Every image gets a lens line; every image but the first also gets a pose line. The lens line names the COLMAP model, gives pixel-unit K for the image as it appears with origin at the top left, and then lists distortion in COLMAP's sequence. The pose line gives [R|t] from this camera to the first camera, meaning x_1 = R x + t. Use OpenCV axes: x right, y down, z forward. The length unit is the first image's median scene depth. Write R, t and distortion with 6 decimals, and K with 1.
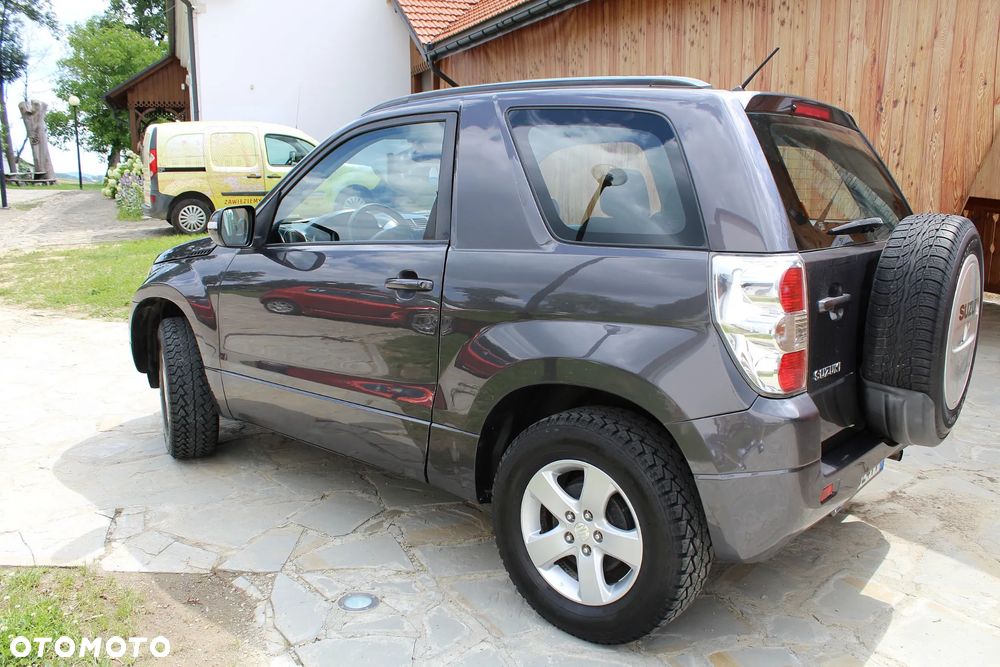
lens RADIAL K [[840.9, 0, 513.7], [0, 840.9, 337.3], [0, 0, 1]] dist [-0.163032, 0.149481]
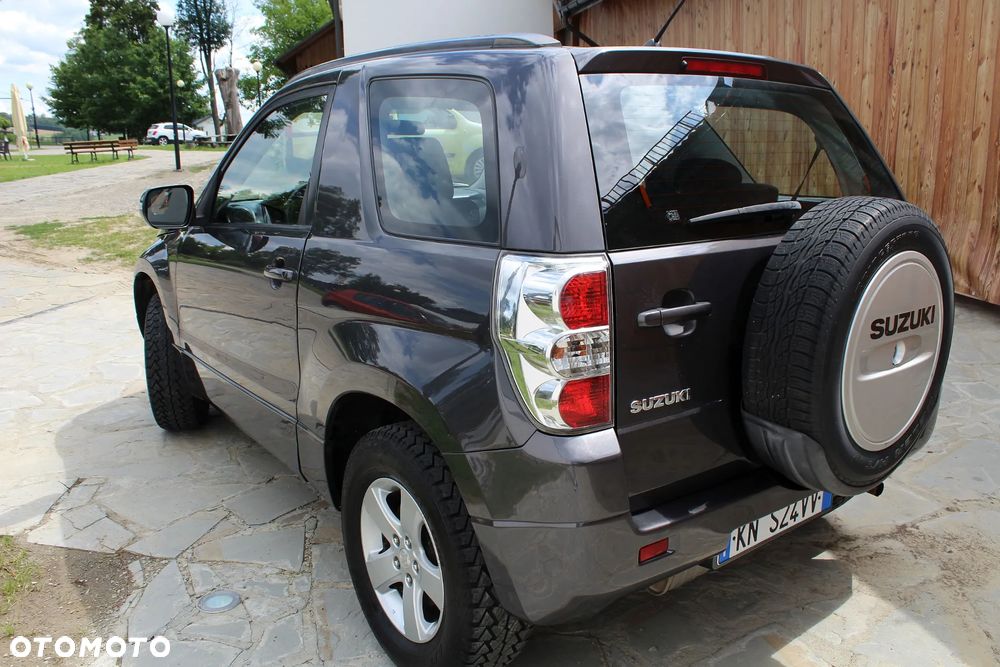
lens RADIAL K [[840.9, 0, 521.9], [0, 840.9, 336.4], [0, 0, 1]] dist [-0.163032, 0.149481]
pose [[0.974968, 0.037118, -0.219224, 0.248832], [-0.026103, 0.998257, 0.052931, -0.035061], [0.220806, -0.045884, 0.974238, 0.109068]]
